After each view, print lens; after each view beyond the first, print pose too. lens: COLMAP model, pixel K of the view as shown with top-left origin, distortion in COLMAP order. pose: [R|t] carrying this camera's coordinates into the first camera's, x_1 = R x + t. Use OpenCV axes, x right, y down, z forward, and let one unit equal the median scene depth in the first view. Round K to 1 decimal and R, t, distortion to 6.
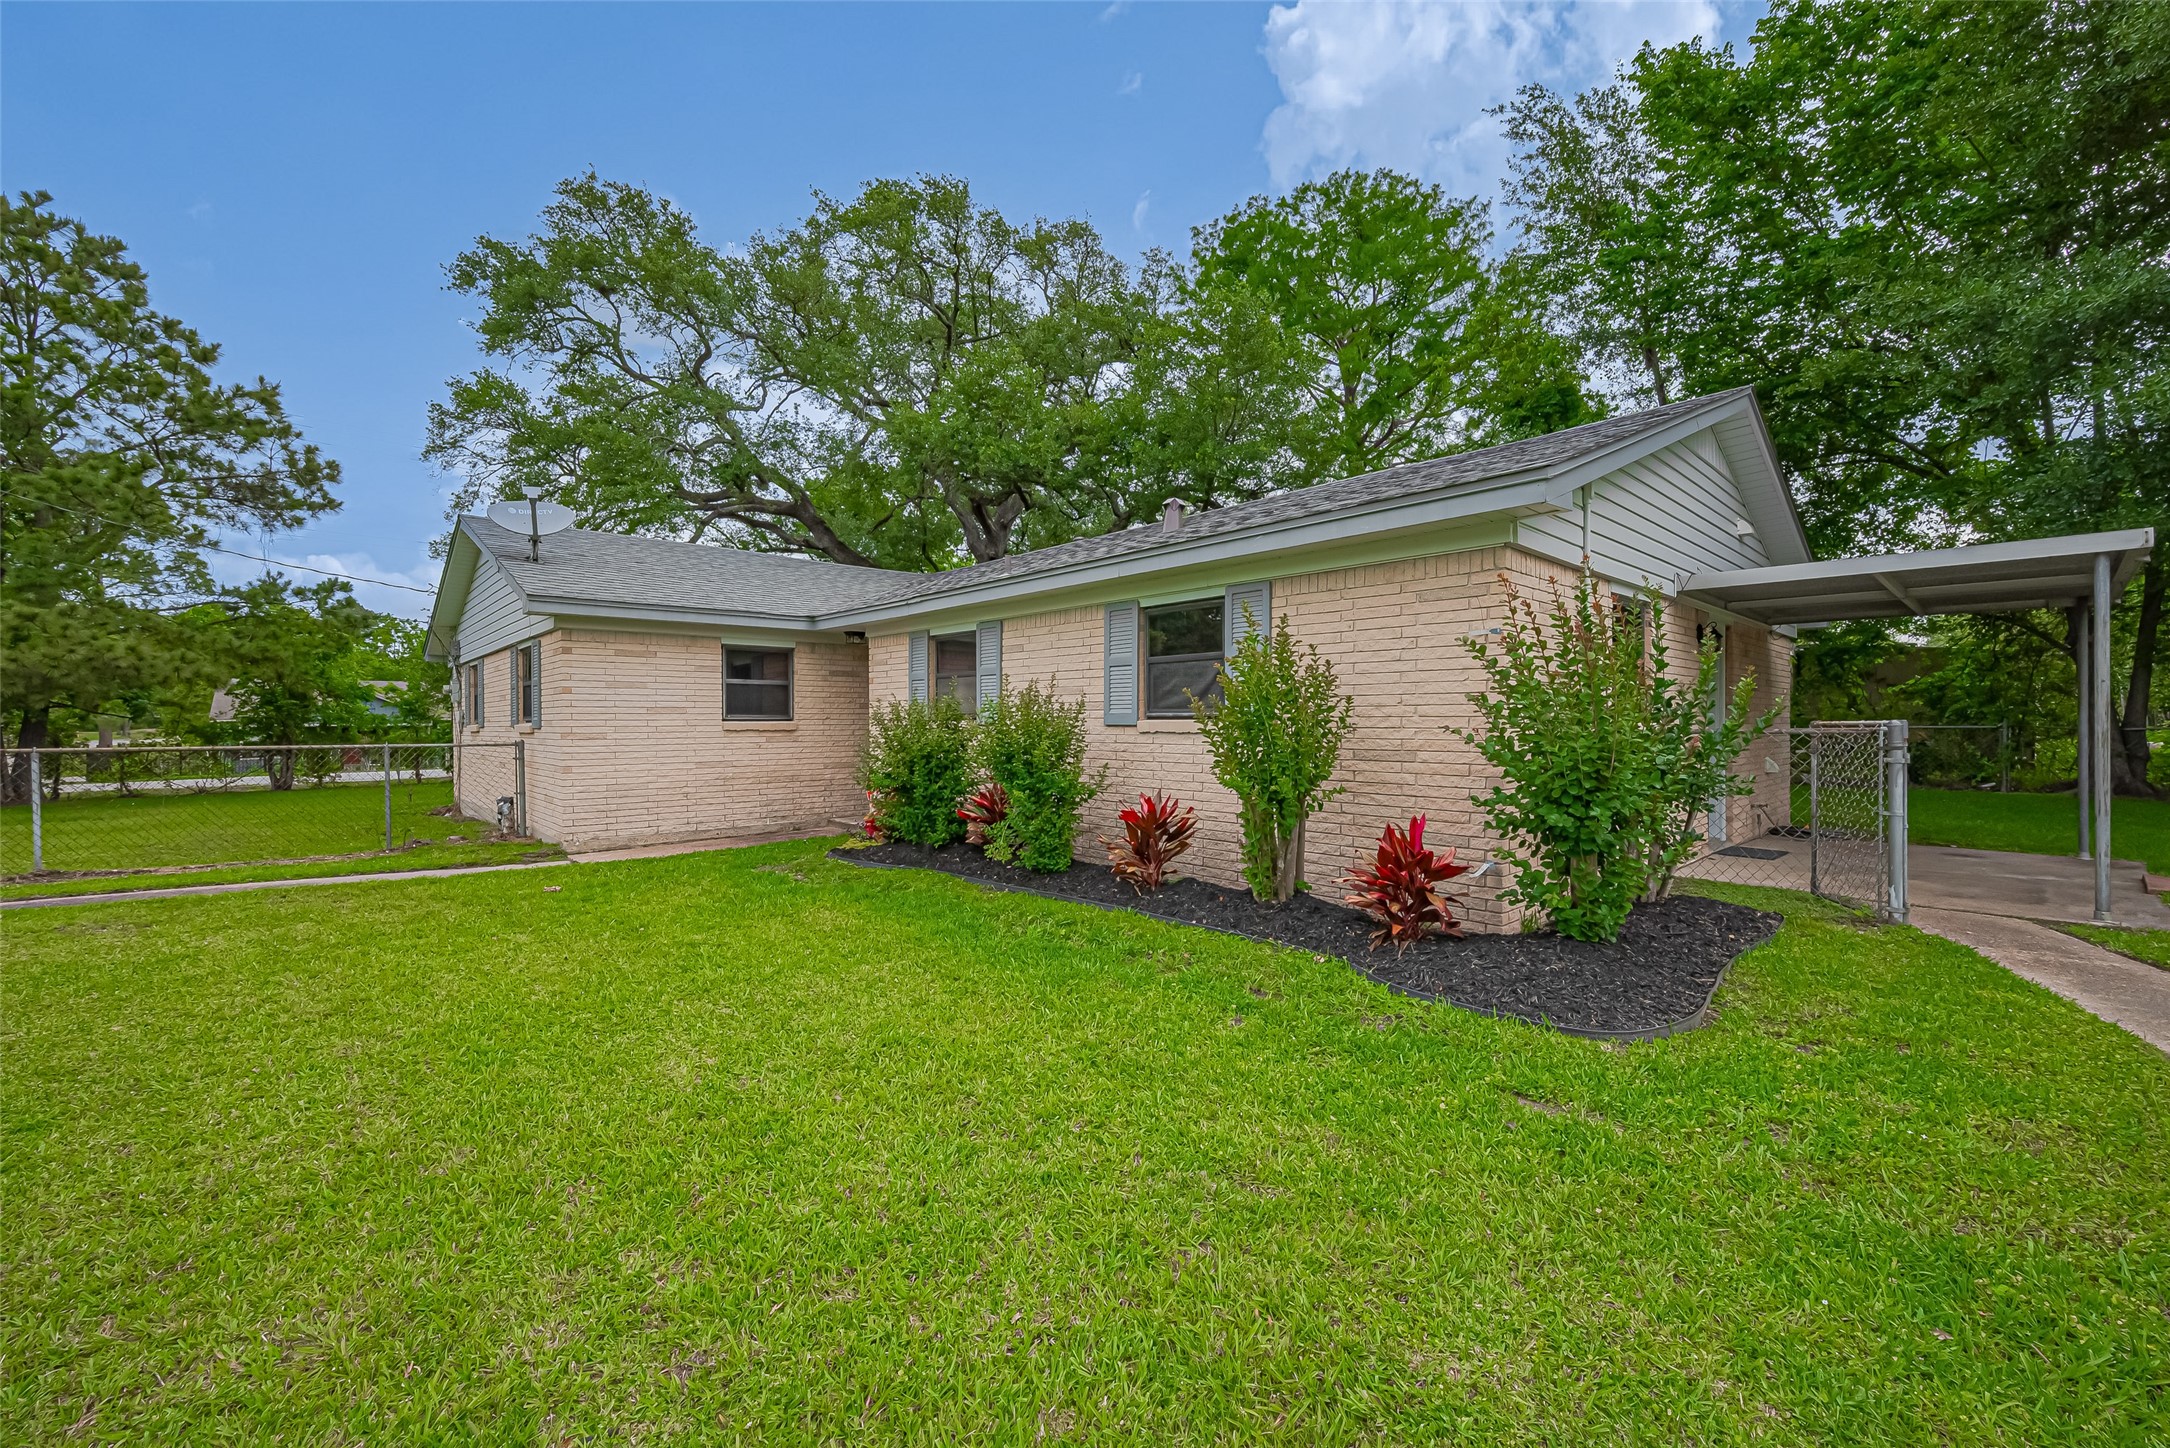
lens RADIAL K [[882.6, 0, 1086.5], [0, 882.6, 732.4], [0, 0, 1]] dist [-0.010834, -0.000933]
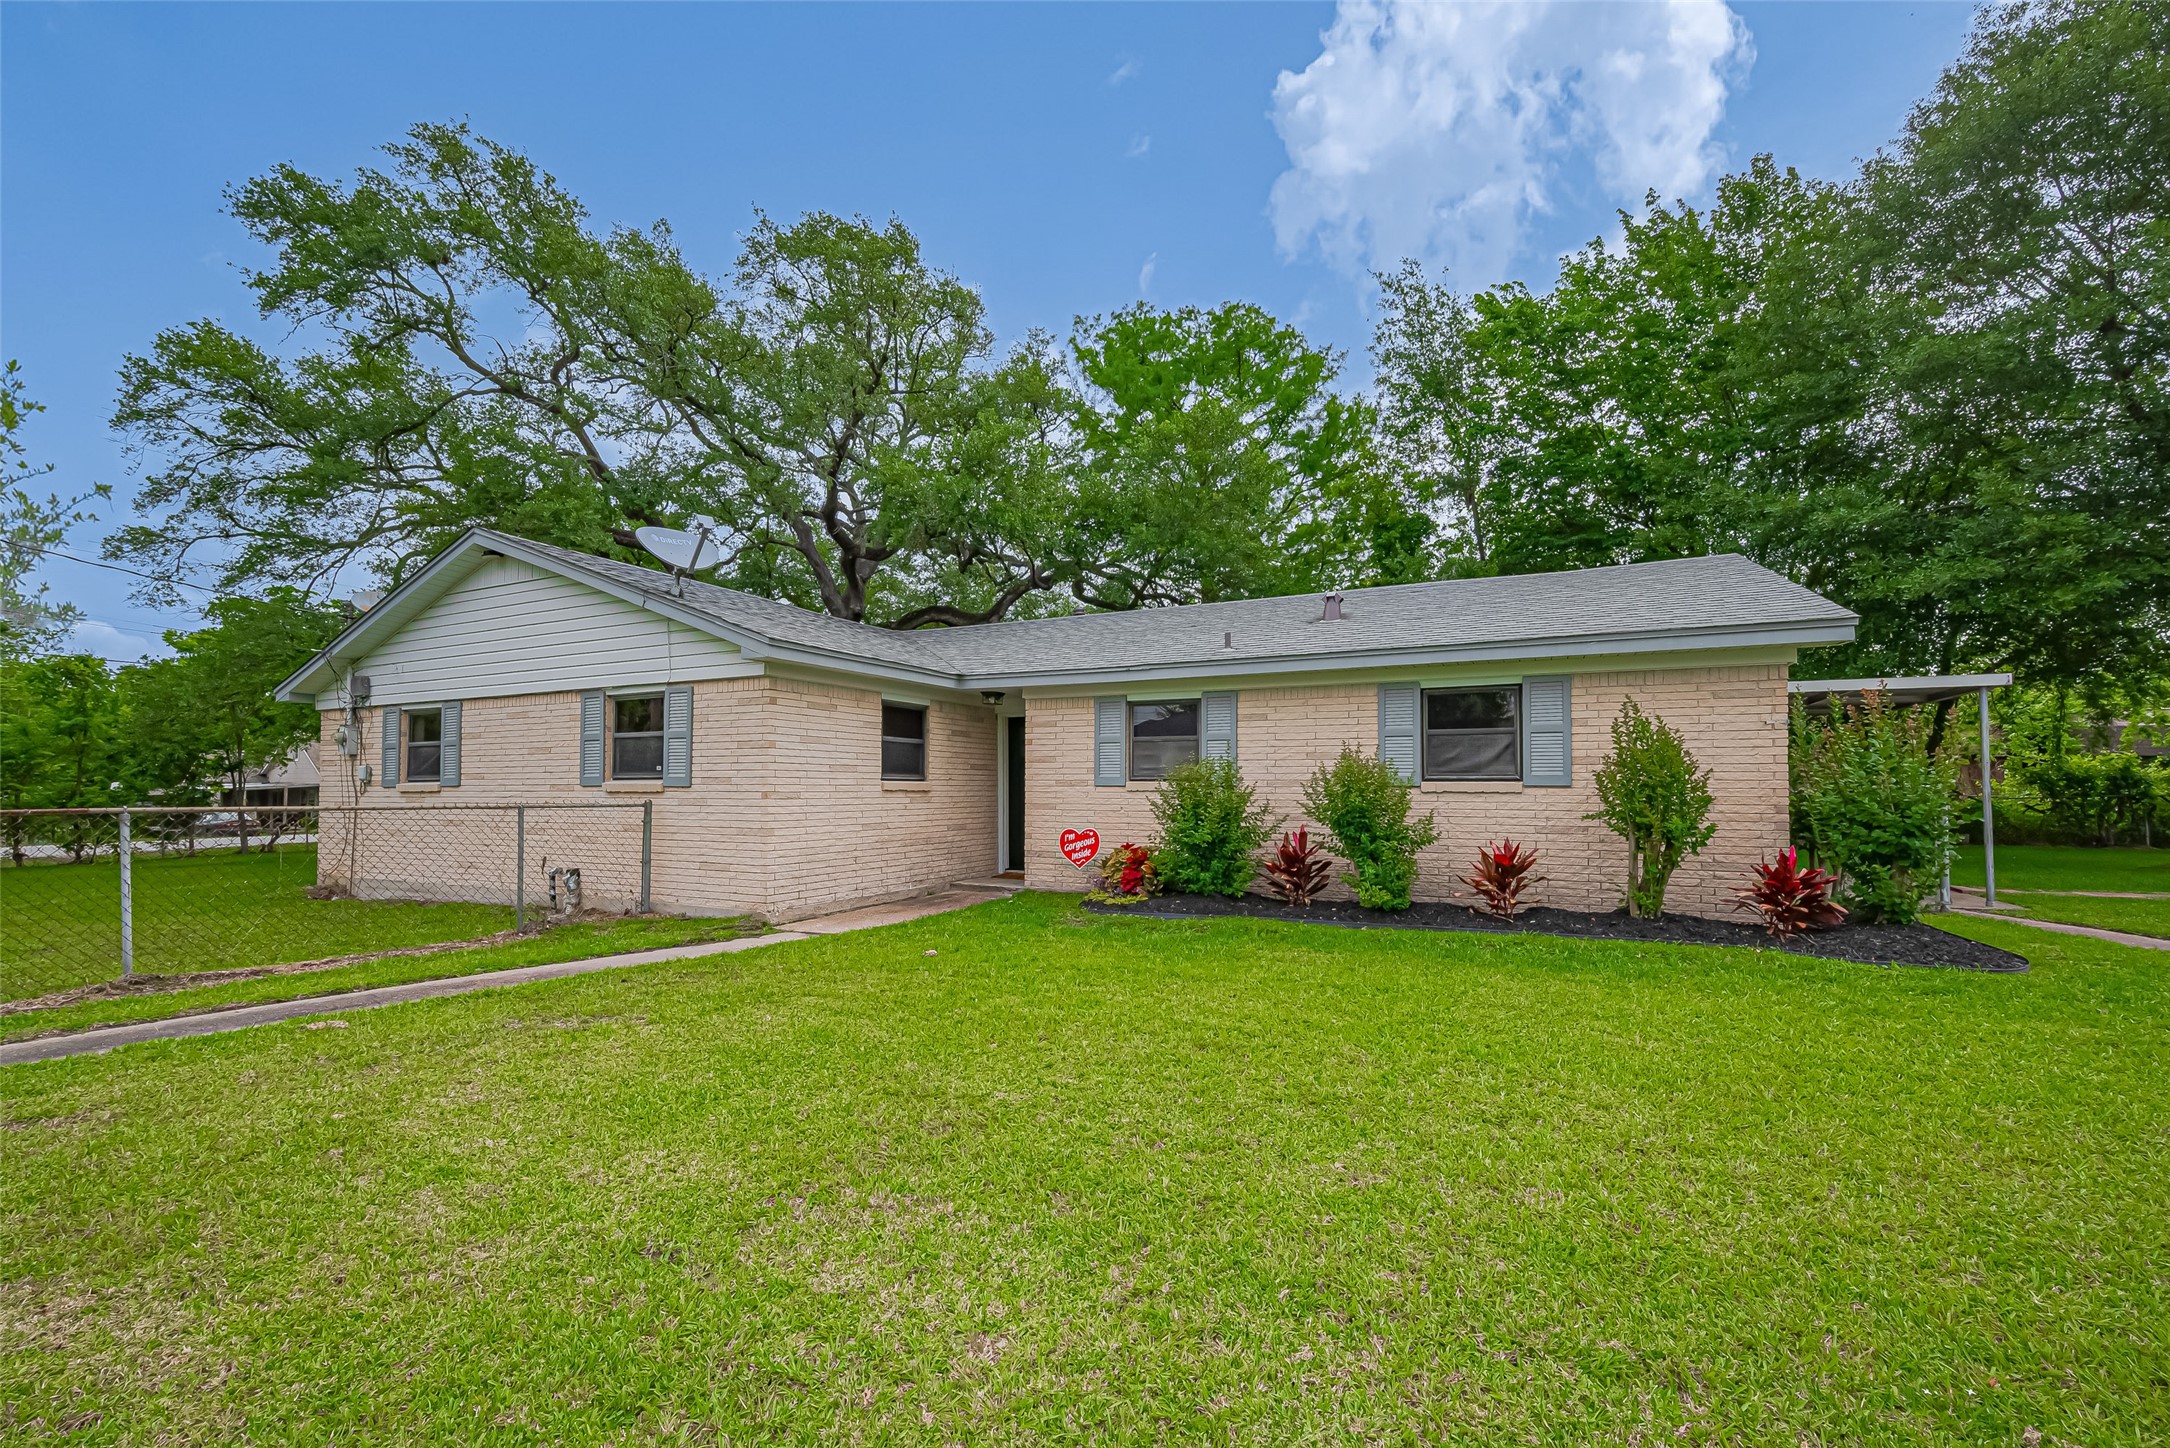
lens RADIAL K [[882.6, 0, 1096.2], [0, 882.6, 779.8], [0, 0, 1]] dist [-0.010834, -0.000933]
pose [[0.931264, 0.009370, 0.364225, -0.501426], [-0.001688, 0.999769, -0.021406, 0.005877], [-0.364341, 0.019320, 0.931065, 0.030441]]
